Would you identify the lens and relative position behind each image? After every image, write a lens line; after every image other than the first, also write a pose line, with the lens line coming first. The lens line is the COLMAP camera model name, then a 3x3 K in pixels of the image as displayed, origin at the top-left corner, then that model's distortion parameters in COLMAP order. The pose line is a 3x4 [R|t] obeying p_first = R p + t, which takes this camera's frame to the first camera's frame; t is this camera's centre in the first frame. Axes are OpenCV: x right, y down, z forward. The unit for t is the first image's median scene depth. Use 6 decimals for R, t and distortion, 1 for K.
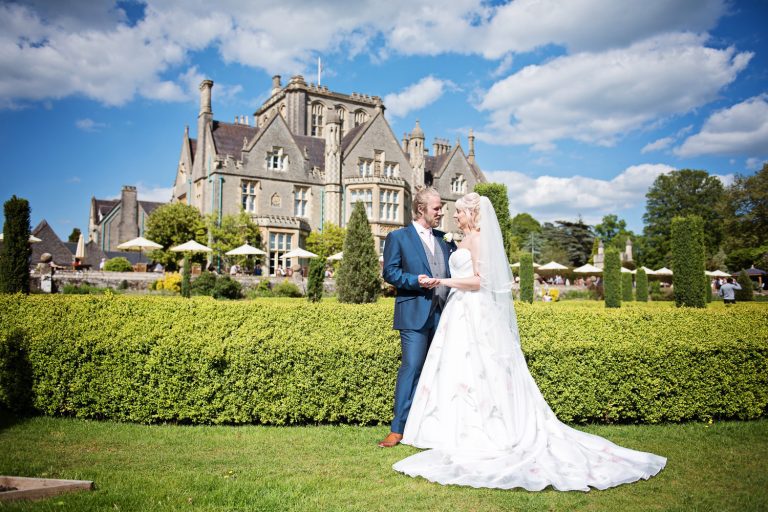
lens RADIAL K [[628.0, 0, 384.0], [0, 628.0, 256.0], [0, 0, 1]] dist [-0.032285, 0.002654]
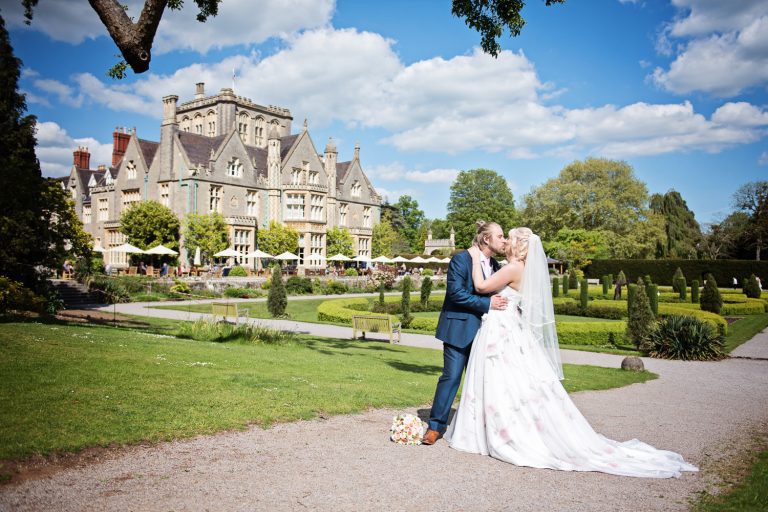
lens RADIAL K [[628.0, 0, 384.0], [0, 628.0, 256.0], [0, 0, 1]] dist [-0.032285, 0.002654]
pose [[0.931107, 0.011800, 0.364554, -0.328062], [-0.033678, 0.997988, 0.053715, -0.056804], [-0.363187, -0.062292, 0.929632, -0.230583]]
